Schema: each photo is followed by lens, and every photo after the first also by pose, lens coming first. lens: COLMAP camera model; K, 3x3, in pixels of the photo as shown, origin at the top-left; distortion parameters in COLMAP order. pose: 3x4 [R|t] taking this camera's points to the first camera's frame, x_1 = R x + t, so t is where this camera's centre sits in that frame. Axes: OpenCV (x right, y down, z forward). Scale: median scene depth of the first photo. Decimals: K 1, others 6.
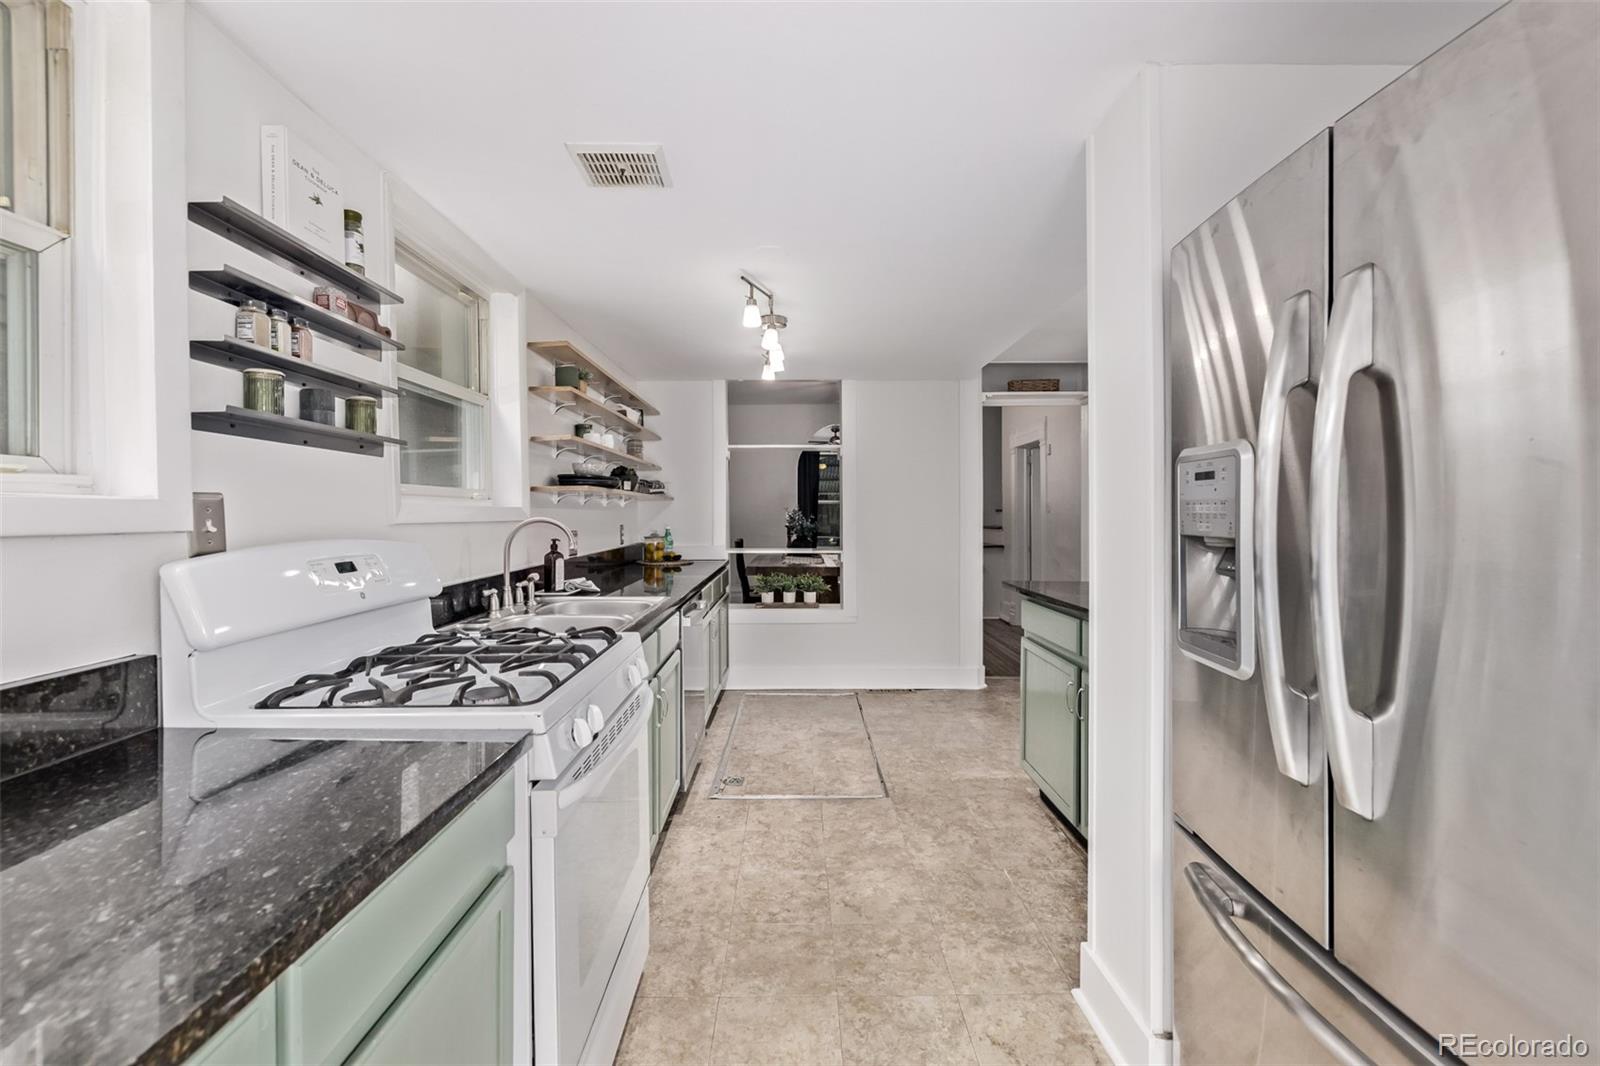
lens RADIAL K [[680.8, 0, 796.5], [0, 680.8, 521.4], [0, 0, 1]] dist [0.003775, -0.001143]
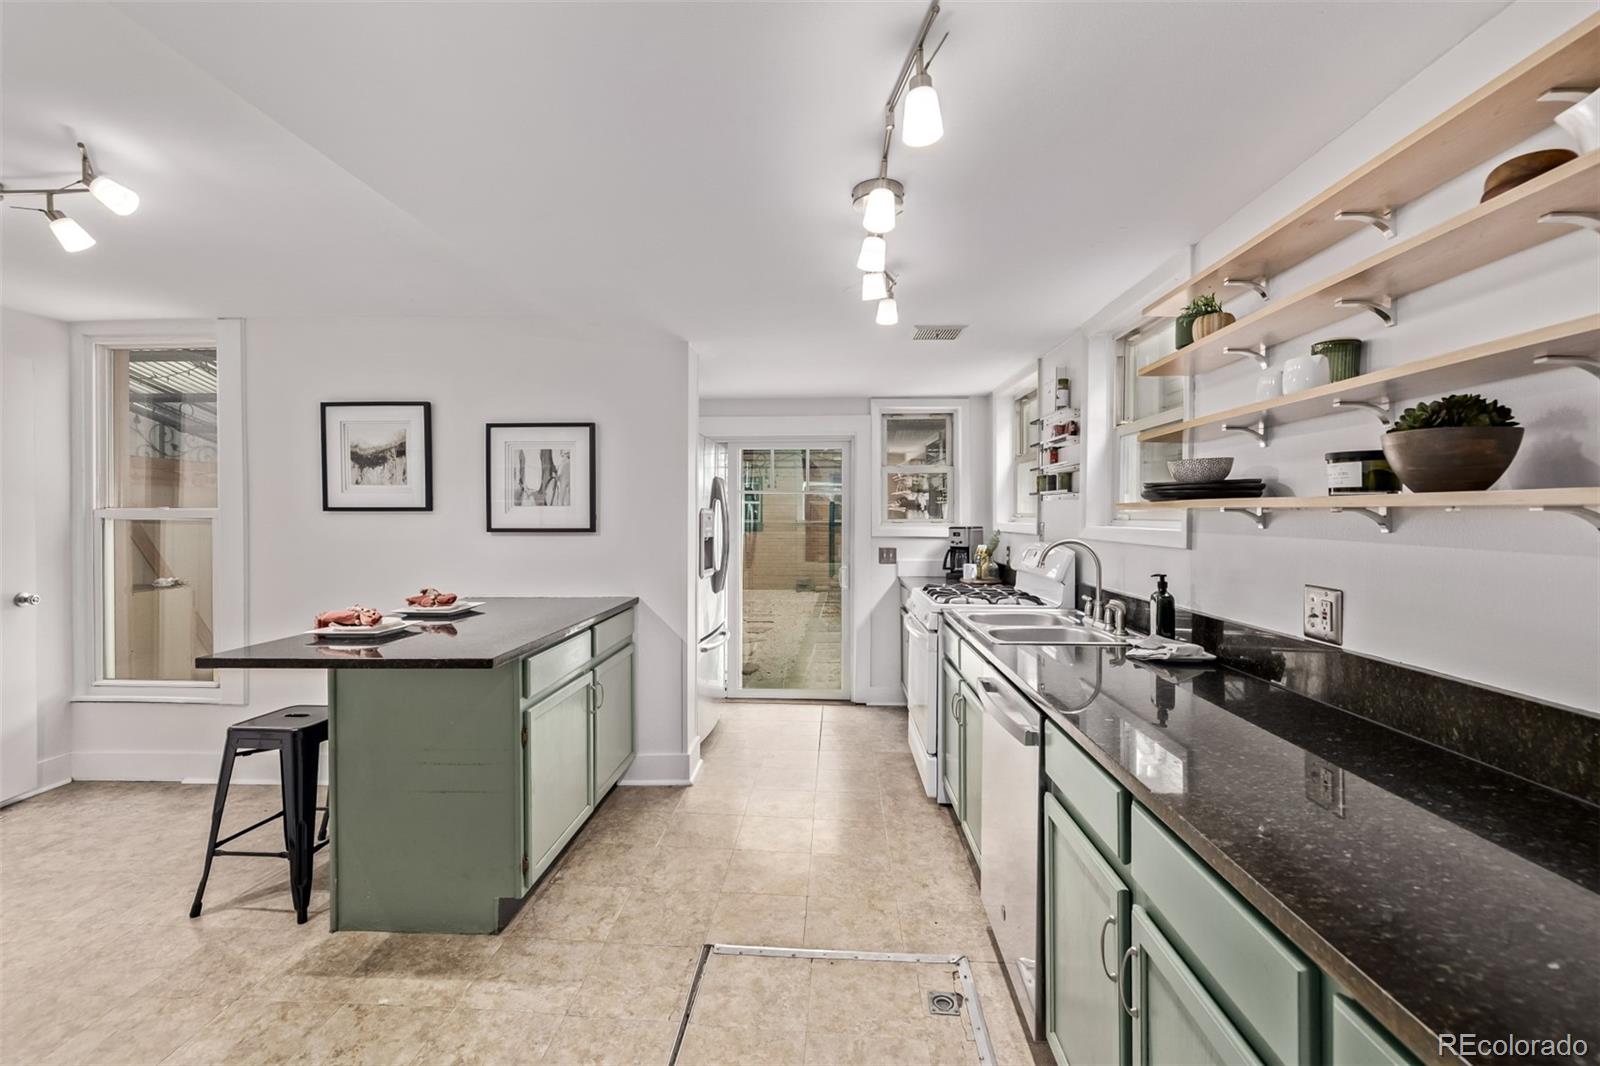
lens RADIAL K [[680.8, 0, 794.8], [0, 680.8, 520.0], [0, 0, 1]] dist [0.003775, -0.001143]
pose [[-0.997921, -0.000132, 0.064455, -0.001014], [0.001114, 0.999813, 0.019297, -0.045871], [-0.064446, 0.019328, -0.997734, 1.628300]]
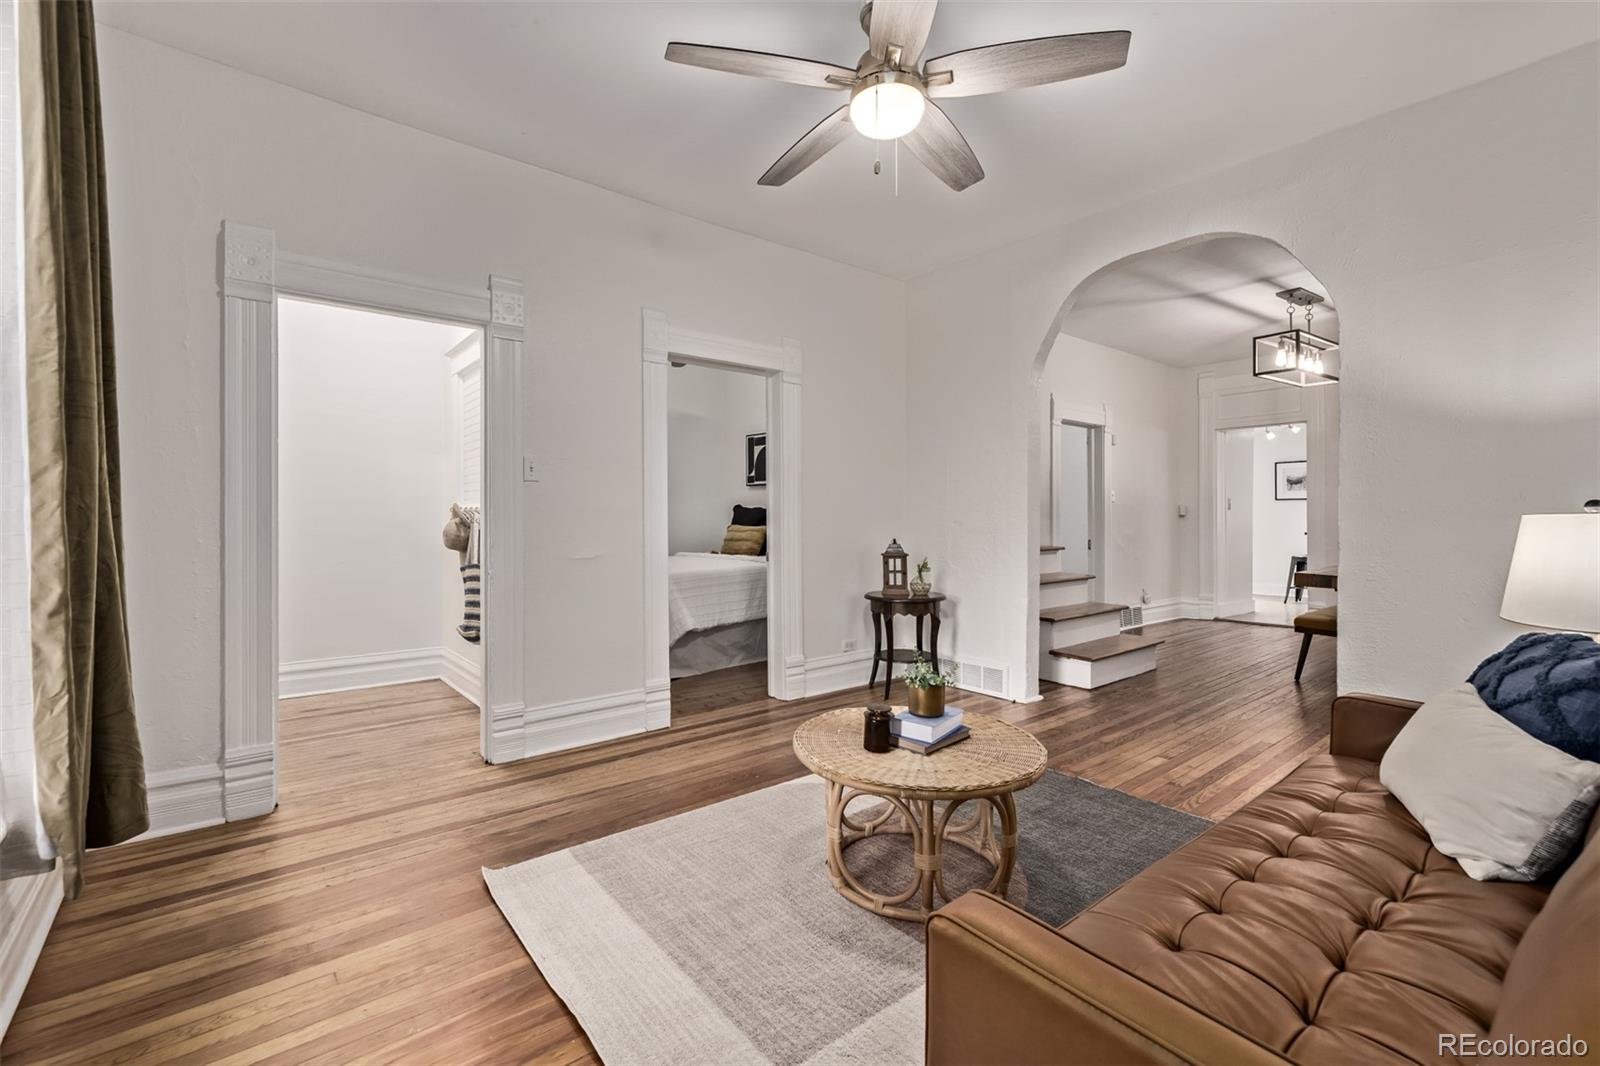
lens RADIAL K [[680.8, 0, 785.7], [0, 680.8, 519.3], [0, 0, 1]] dist [0.003775, -0.001143]
pose [[-0.613984, -0.000863, 0.789318, -0.275148], [0.009666, 0.999916, 0.008612, -0.001780], [-0.789259, 0.012917, -0.613924, 4.322824]]
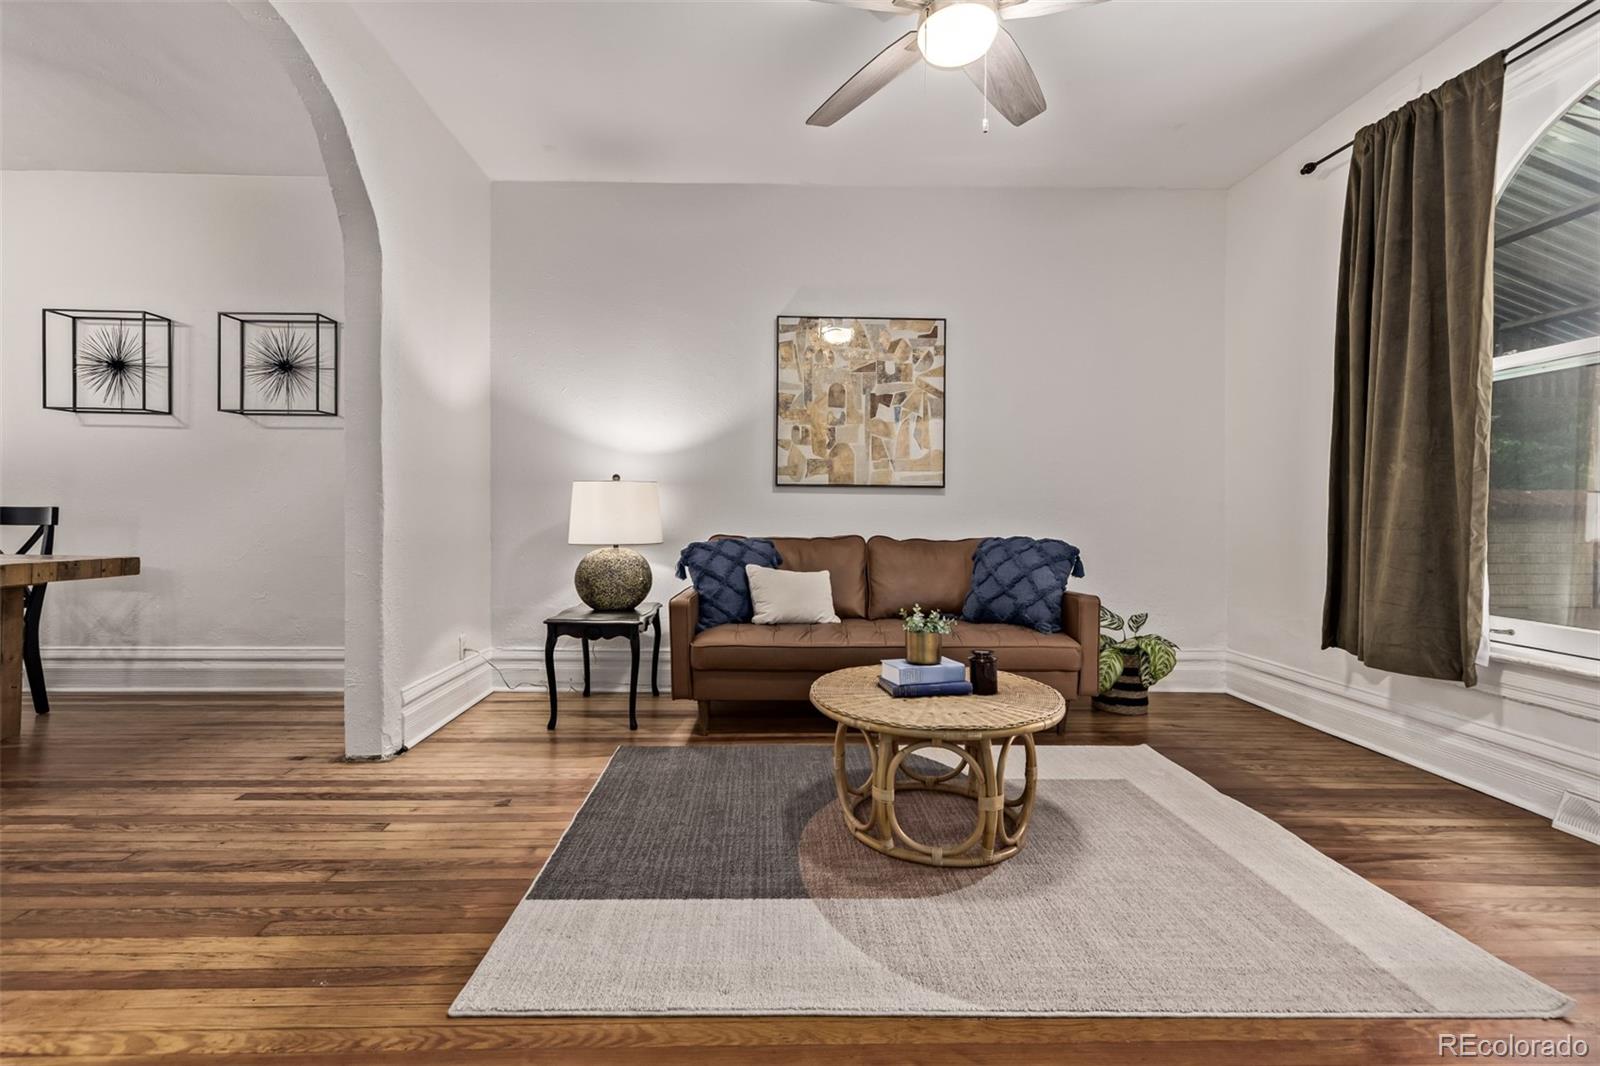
lens RADIAL K [[680.8, 0, 786.0], [0, 680.8, 521.1], [0, 0, 1]] dist [0.003775, -0.001143]
pose [[0.018706, 0.011737, -0.999756, 0.880891], [-0.016173, 0.999804, 0.011435, 0.050372], [0.999694, 0.015955, 0.018892, 3.629715]]
